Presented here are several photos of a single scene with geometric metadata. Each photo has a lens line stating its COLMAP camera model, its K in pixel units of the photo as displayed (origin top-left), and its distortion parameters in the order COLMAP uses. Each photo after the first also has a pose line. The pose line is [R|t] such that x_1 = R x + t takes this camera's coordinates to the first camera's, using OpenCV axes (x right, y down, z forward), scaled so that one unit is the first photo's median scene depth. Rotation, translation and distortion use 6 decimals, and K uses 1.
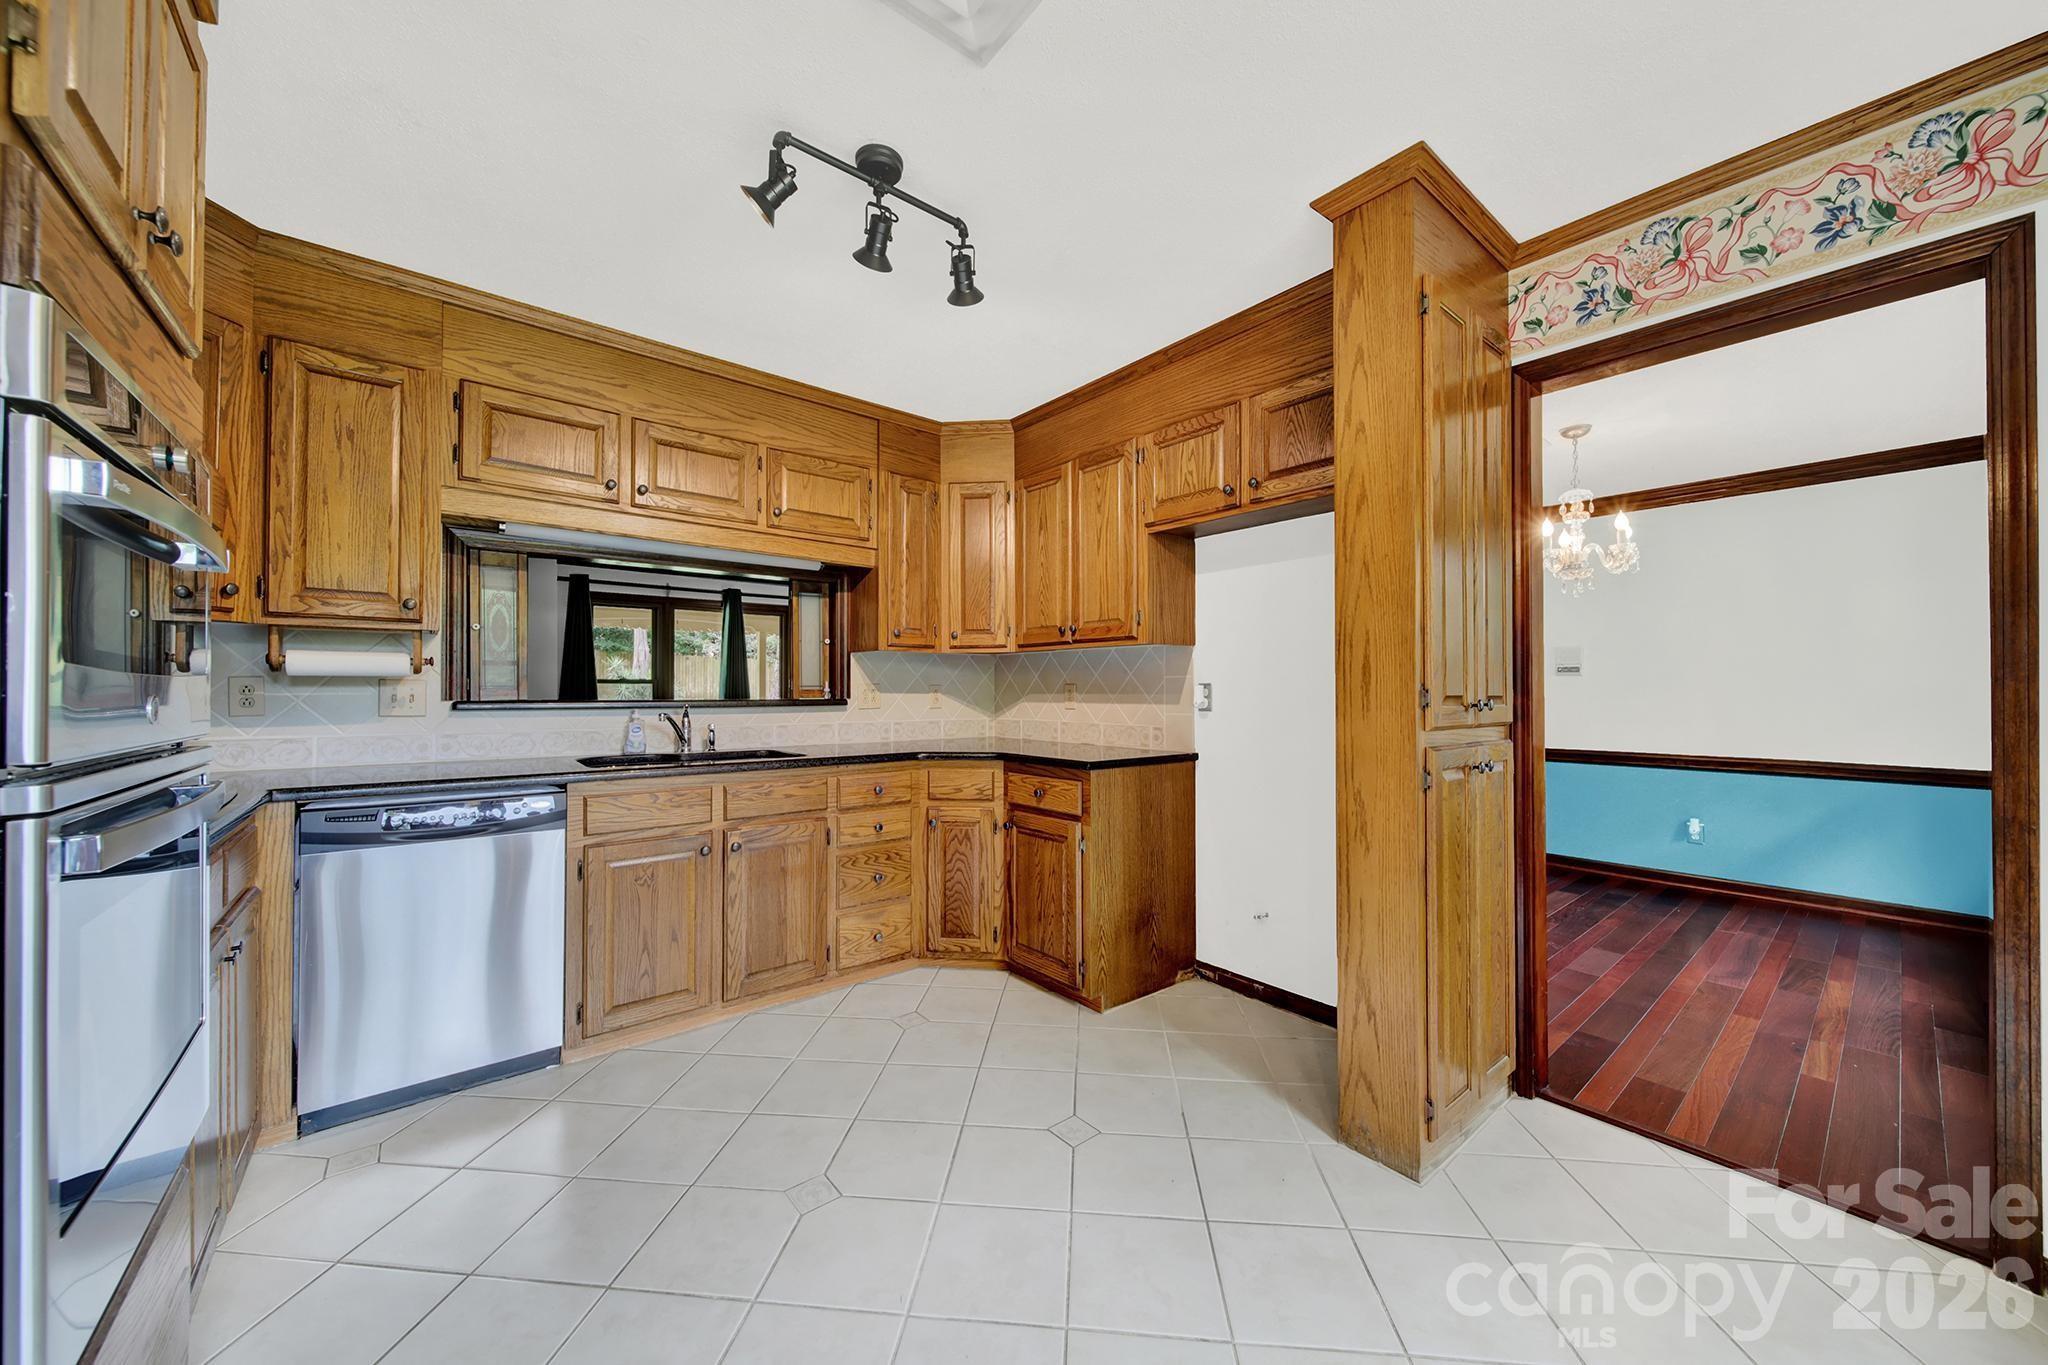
lens RADIAL K [[758.4, 0, 1019.3], [0, 758.4, 691.4], [0, 0, 1]] dist [0.005030, -0.002569]
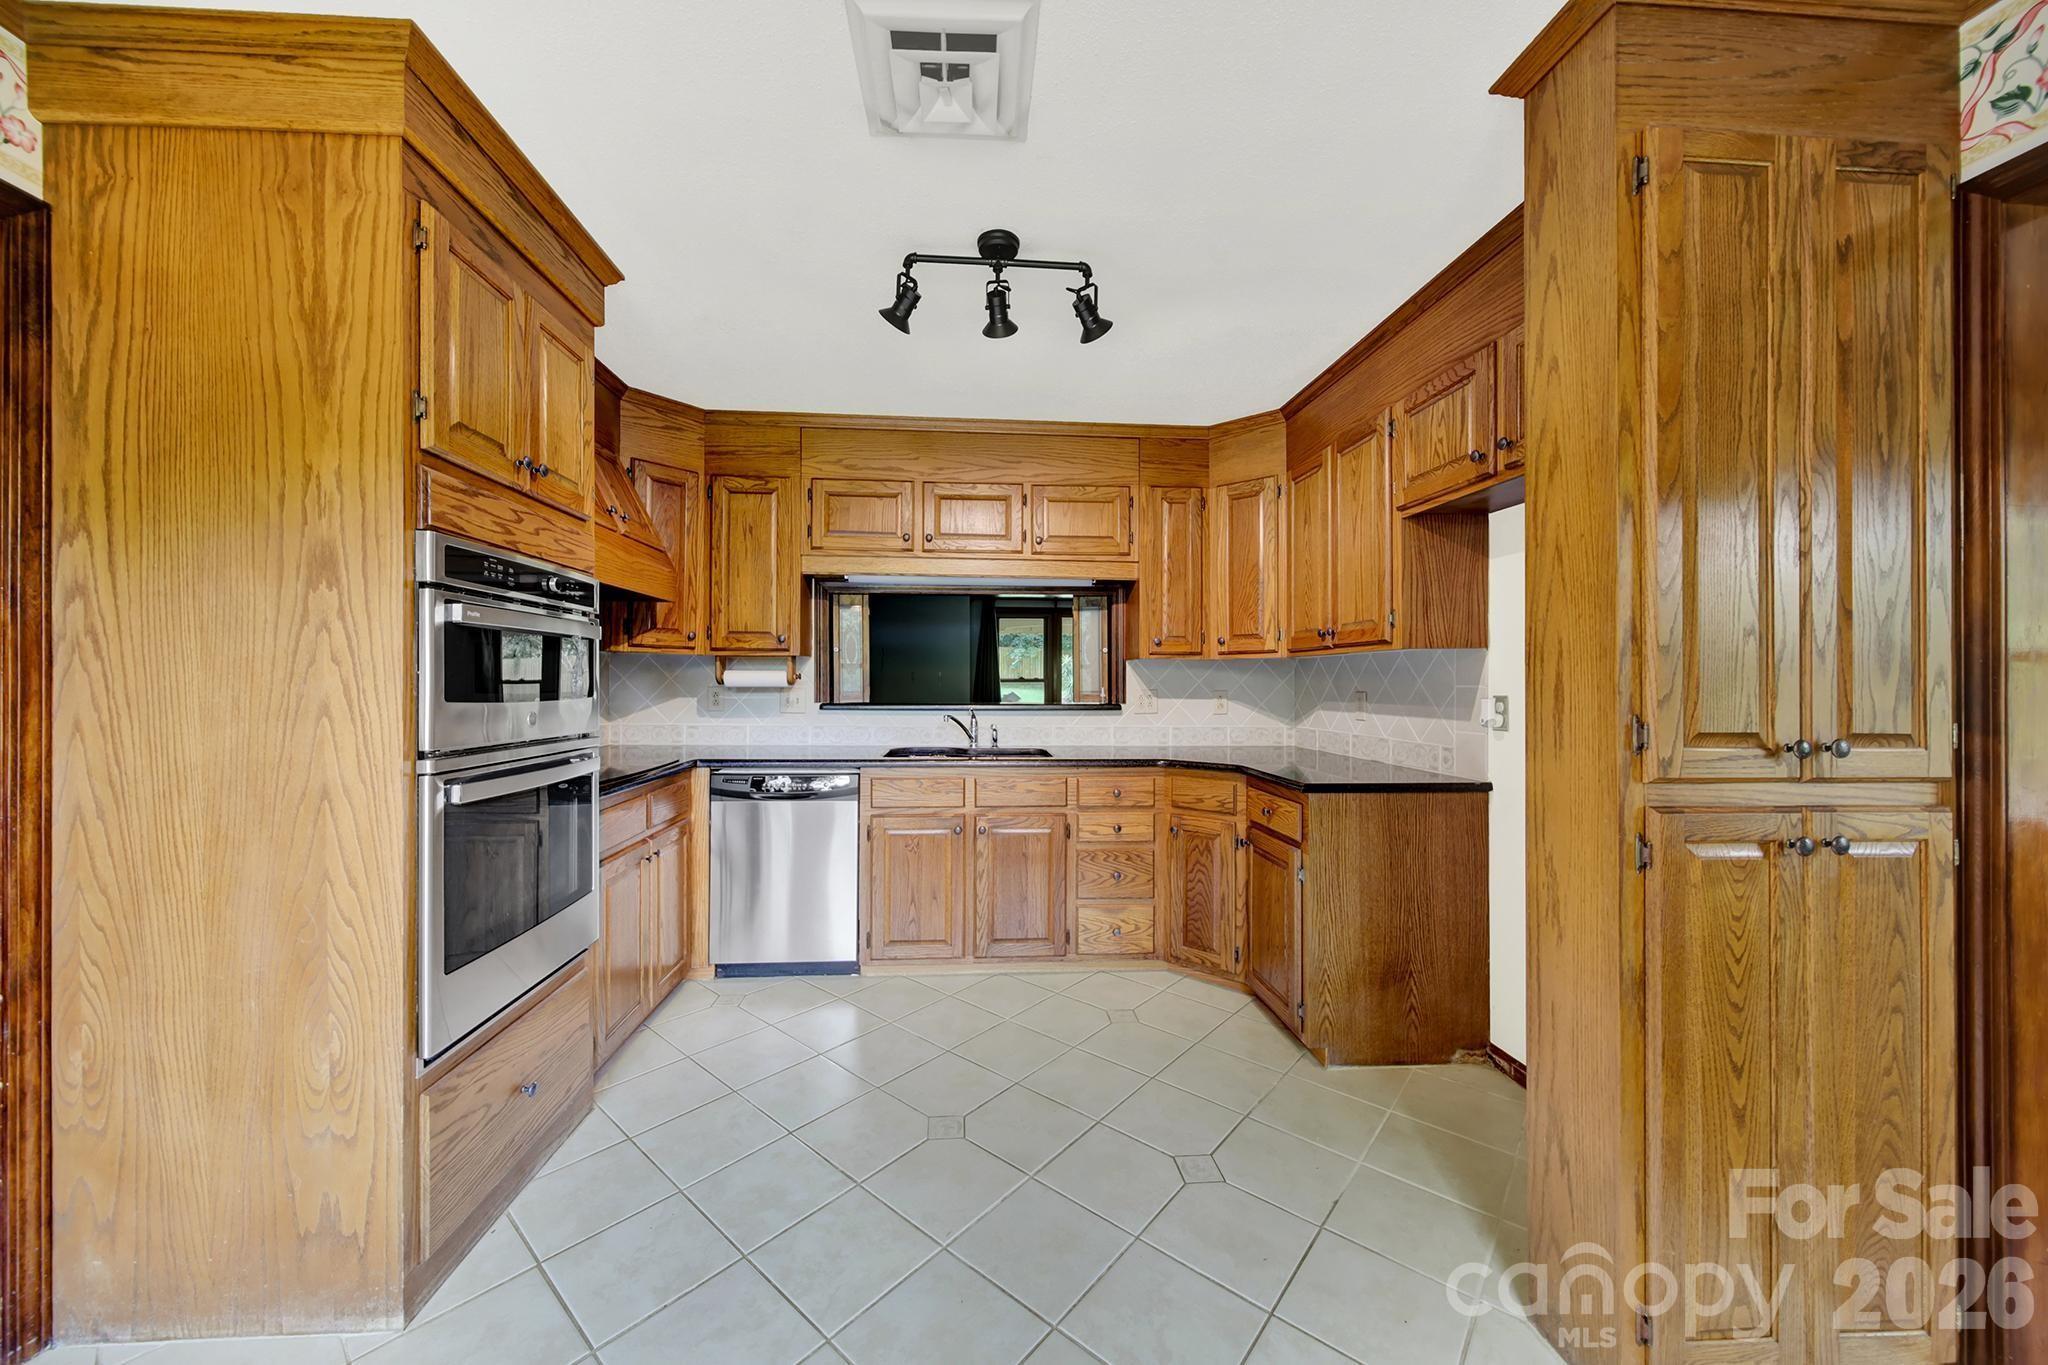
lens RADIAL K [[758.4, 0, 1007.5], [0, 758.4, 679.2], [0, 0, 1]] dist [0.005030, -0.002569]
pose [[0.802397, 0.002132, -0.596787, 0.366217], [-0.003168, 0.999995, -0.000687, -0.030871], [0.596782, 0.002442, 0.802400, 0.069292]]
